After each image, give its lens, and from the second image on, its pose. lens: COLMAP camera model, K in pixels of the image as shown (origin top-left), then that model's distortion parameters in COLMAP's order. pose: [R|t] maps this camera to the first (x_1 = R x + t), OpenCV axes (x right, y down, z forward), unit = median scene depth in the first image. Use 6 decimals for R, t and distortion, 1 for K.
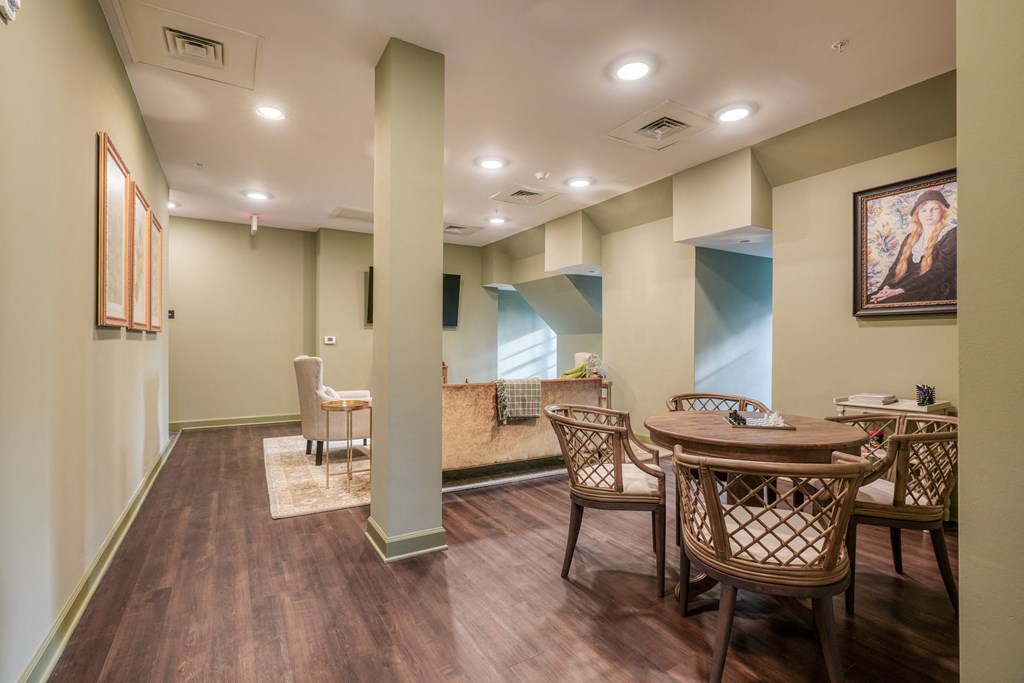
lens RADIAL K [[472.2, 0, 498.9], [0, 472.2, 342.1], [0, 0, 1]] dist [-0.005719, 0.003278]
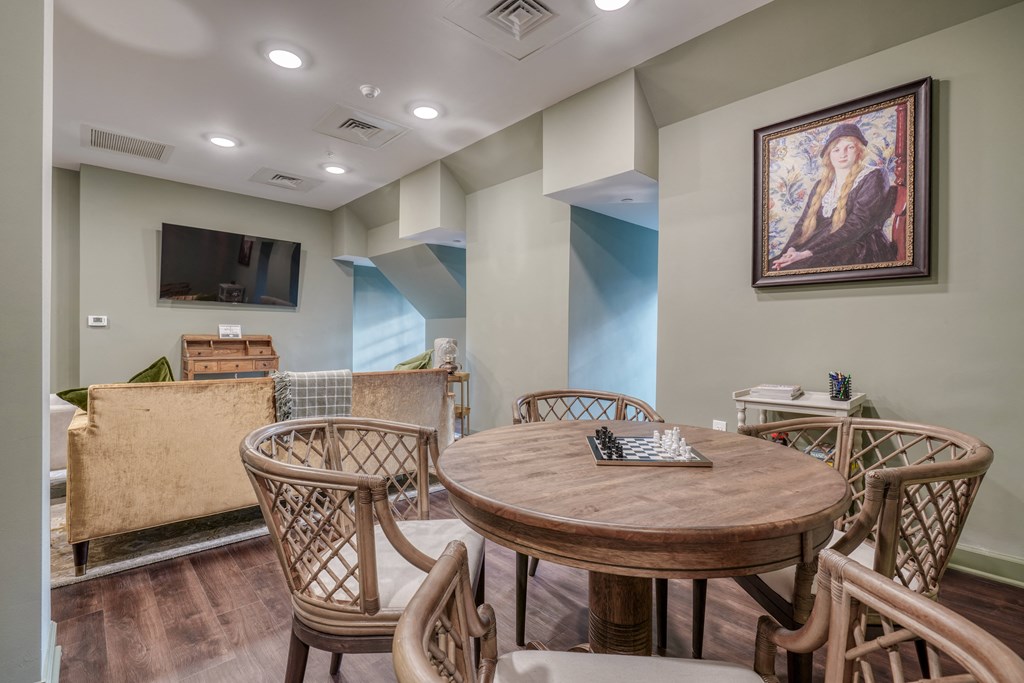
lens RADIAL K [[472.2, 0, 498.8], [0, 472.2, 338.7], [0, 0, 1]] dist [-0.005719, 0.003278]
pose [[0.977063, 0.002333, 0.212939, 0.162072], [-0.004520, 0.999942, 0.009786, 0.024344], [-0.212904, -0.010524, 0.977016, 0.302577]]
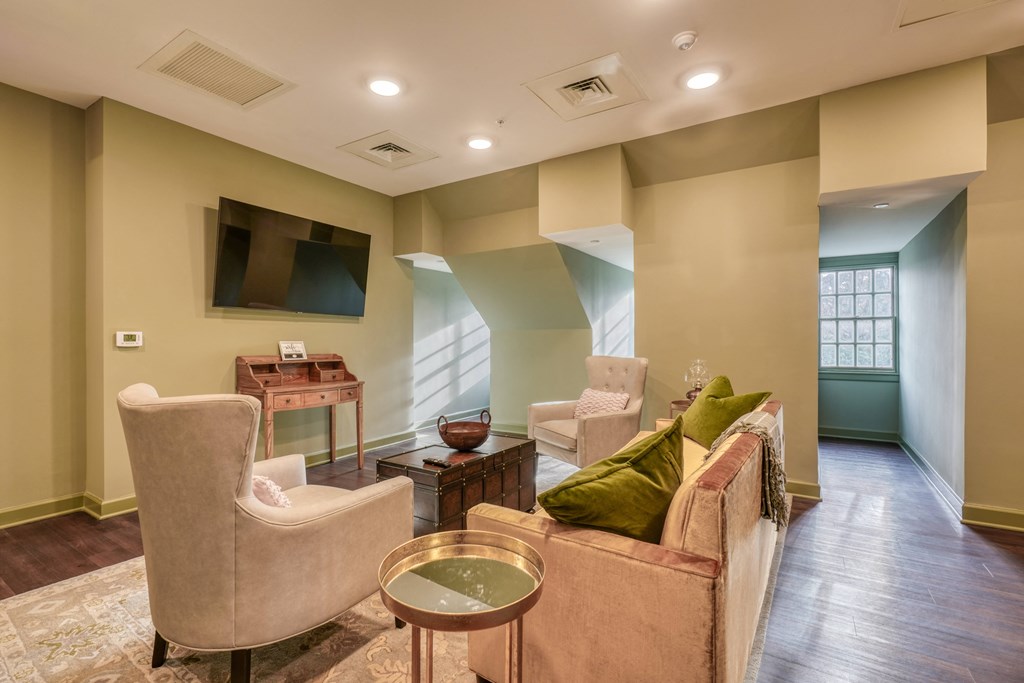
lens RADIAL K [[472.2, 0, 514.3], [0, 472.2, 343.5], [0, 0, 1]] dist [-0.005719, 0.003278]
pose [[0.888035, -0.008523, 0.459696, -0.427088], [0.005745, 0.999956, 0.007441, -0.002474], [-0.459739, -0.003967, 0.888045, 0.743228]]
